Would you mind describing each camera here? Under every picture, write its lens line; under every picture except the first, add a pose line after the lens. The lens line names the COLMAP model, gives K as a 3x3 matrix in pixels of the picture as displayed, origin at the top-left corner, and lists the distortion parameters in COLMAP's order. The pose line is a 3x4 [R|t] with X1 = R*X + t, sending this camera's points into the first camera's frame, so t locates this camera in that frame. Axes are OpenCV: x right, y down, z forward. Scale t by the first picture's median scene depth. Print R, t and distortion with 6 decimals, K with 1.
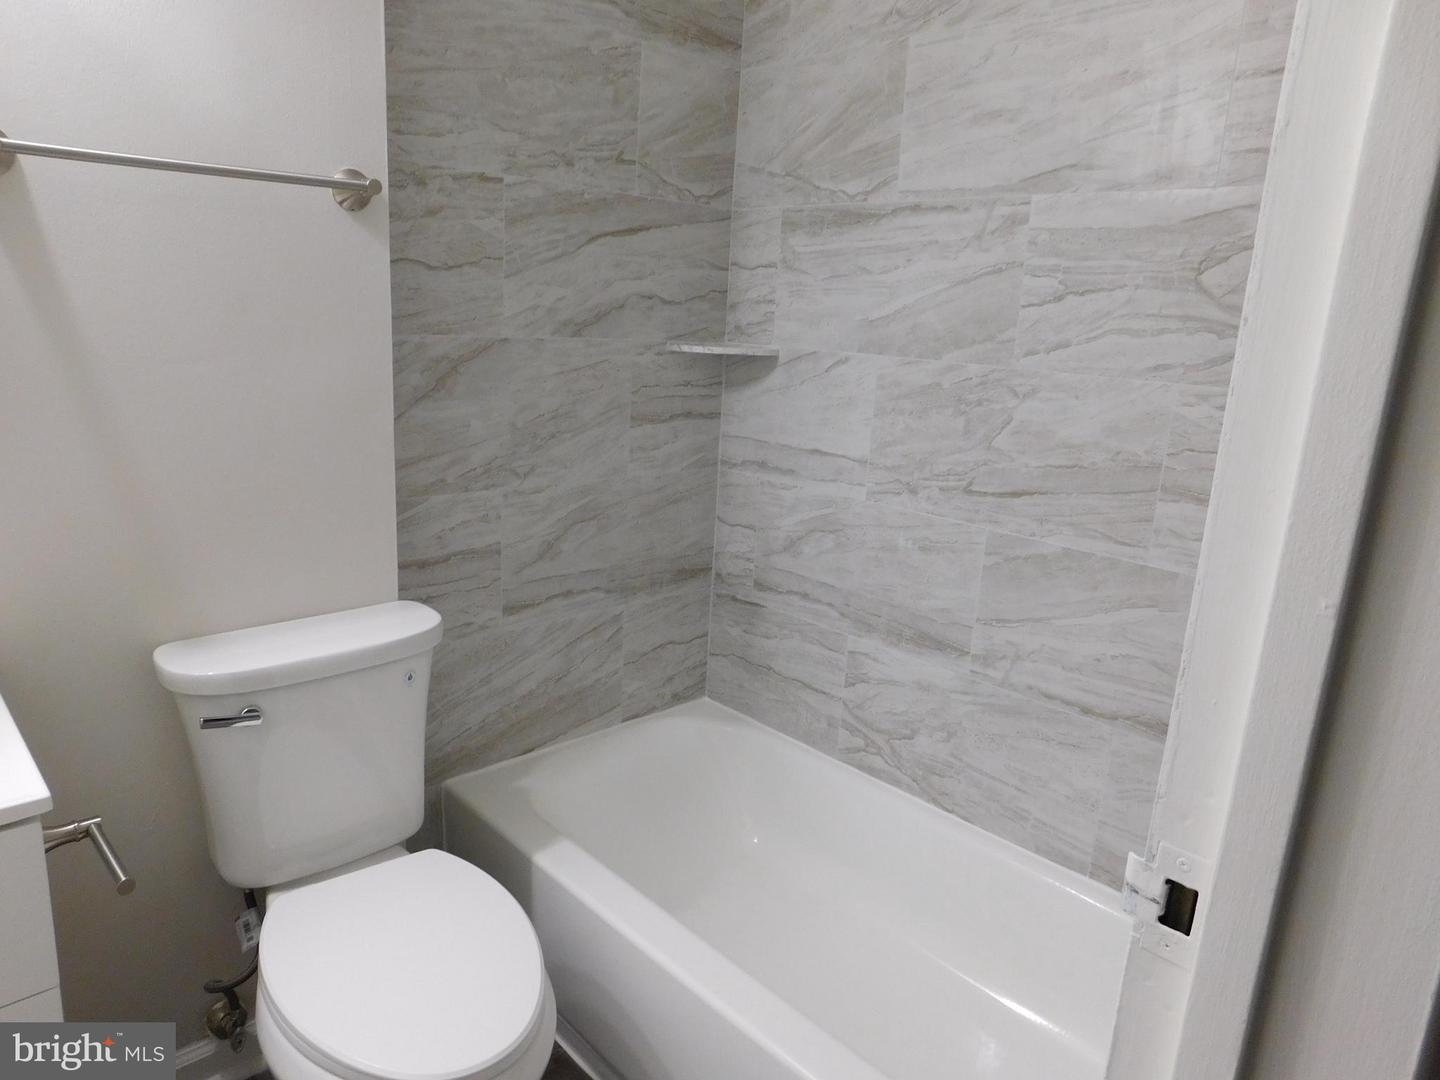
lens RADIAL K [[943.5, 0, 720.0], [0, 943.5, 540.0], [0, 0, 1]] dist [-0.073417, 0.051497]
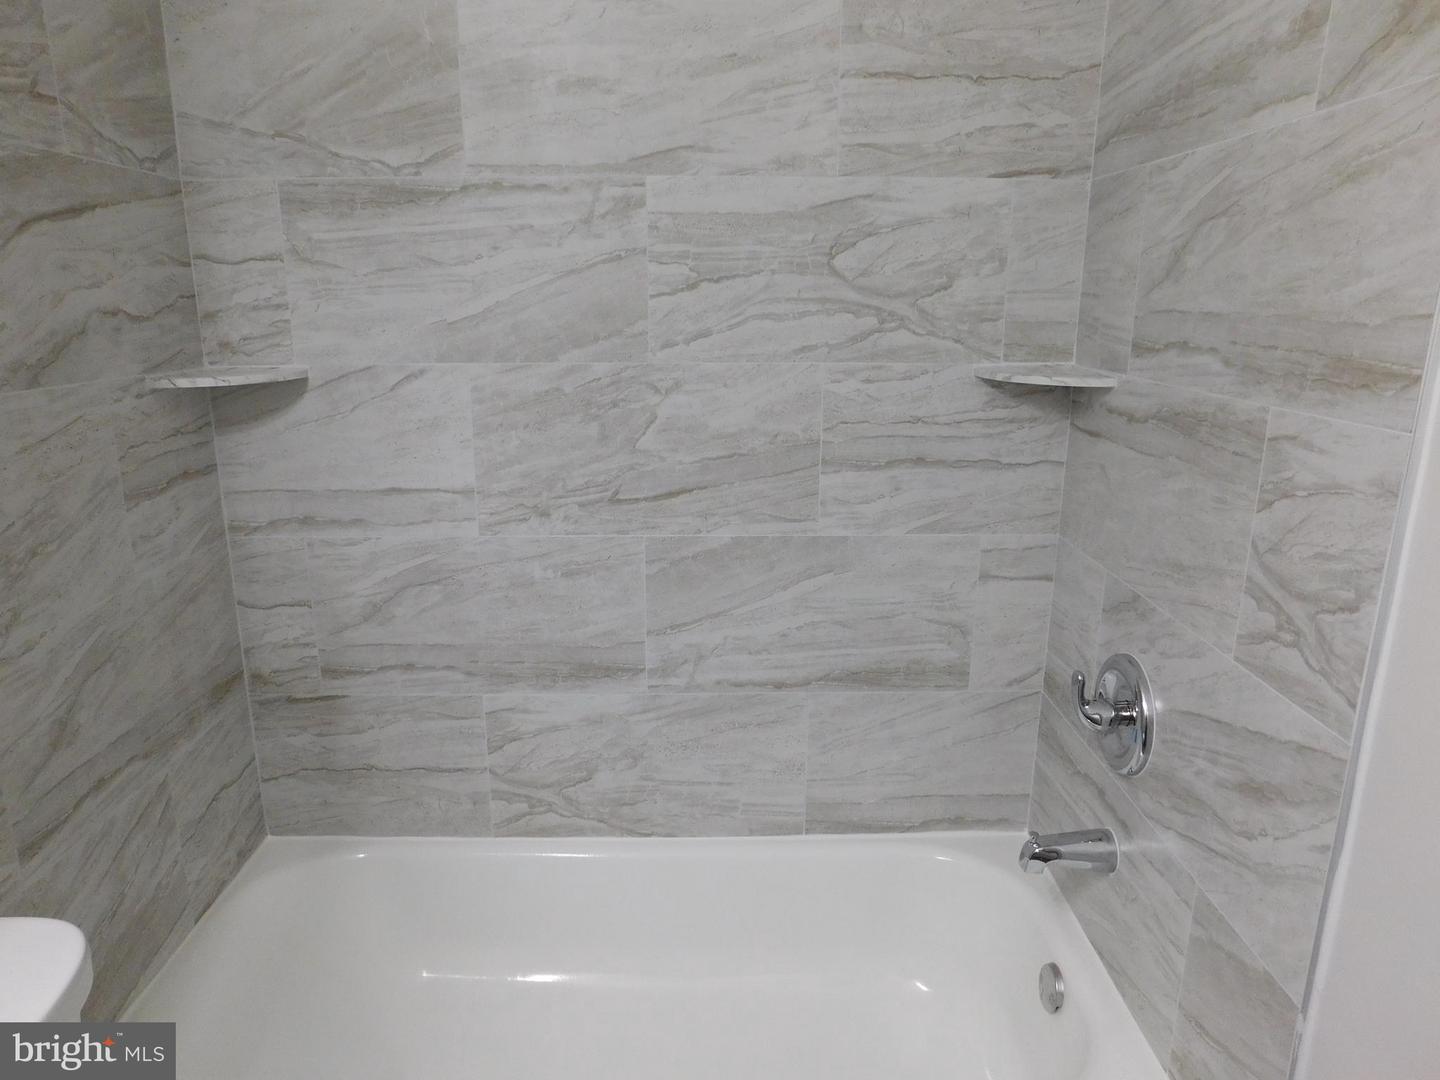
lens RADIAL K [[943.5, 0, 720.0], [0, 943.5, 540.0], [0, 0, 1]] dist [-0.073417, 0.051497]
pose [[0.673020, -0.236184, 0.700901, -0.294714], [0.208801, 0.969770, 0.126290, -0.101555], [-0.709540, 0.061353, 0.701990, 0.264622]]
